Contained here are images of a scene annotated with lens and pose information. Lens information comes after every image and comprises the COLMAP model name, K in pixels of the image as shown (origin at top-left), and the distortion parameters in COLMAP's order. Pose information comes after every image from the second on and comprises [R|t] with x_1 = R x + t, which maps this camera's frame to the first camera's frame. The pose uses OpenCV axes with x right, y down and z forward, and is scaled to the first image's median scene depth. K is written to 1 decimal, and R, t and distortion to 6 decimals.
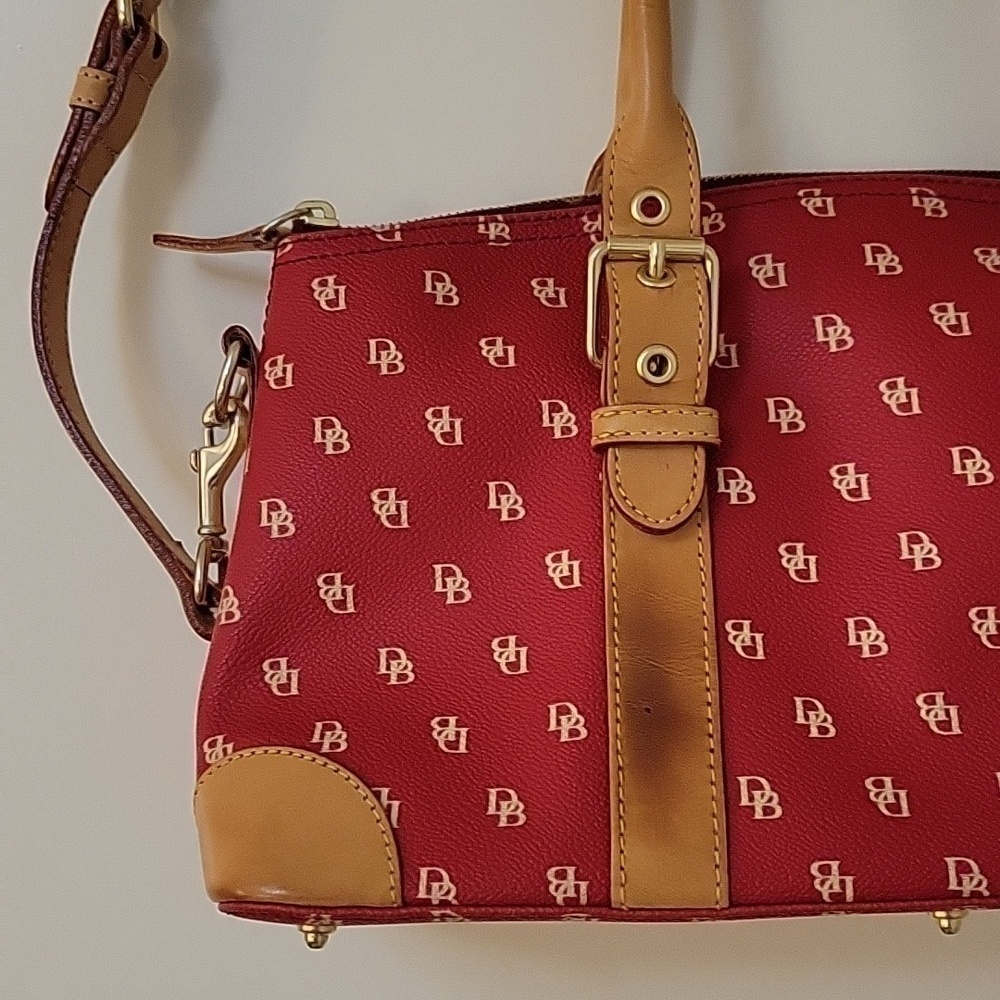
lens RADIAL K [[1808.6, 0, 441.2], [0, 1808.6, 499.9], [0, 0, 1]] dist [0.010231, 0.000000]
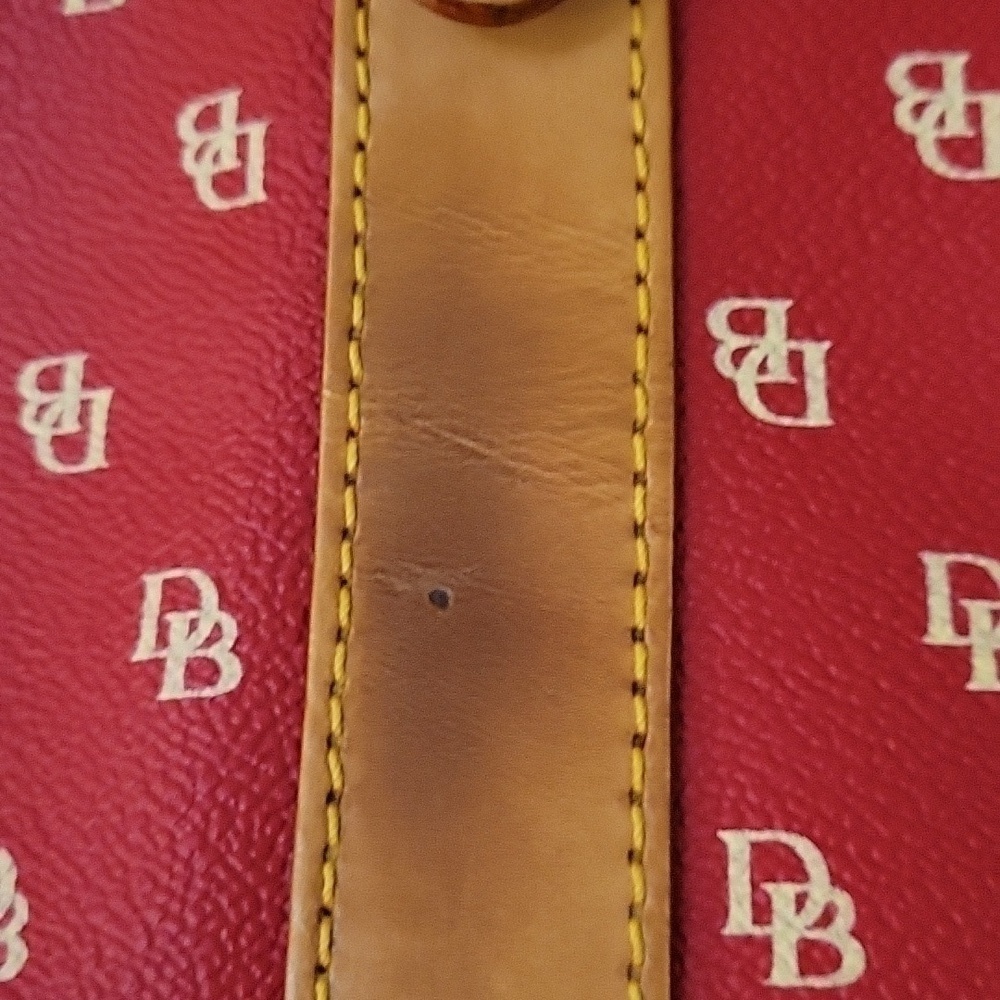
lens RADIAL K [[1808.6, 0, 502.3], [0, 1808.6, 504.1], [0, 0, 1]] dist [0.010231, 0.000000]
pose [[0.998907, -0.005898, -0.046358, 0.136505], [0.014025, 0.984111, 0.176999, 0.045300], [0.044578, -0.177455, 0.983119, 0.687173]]
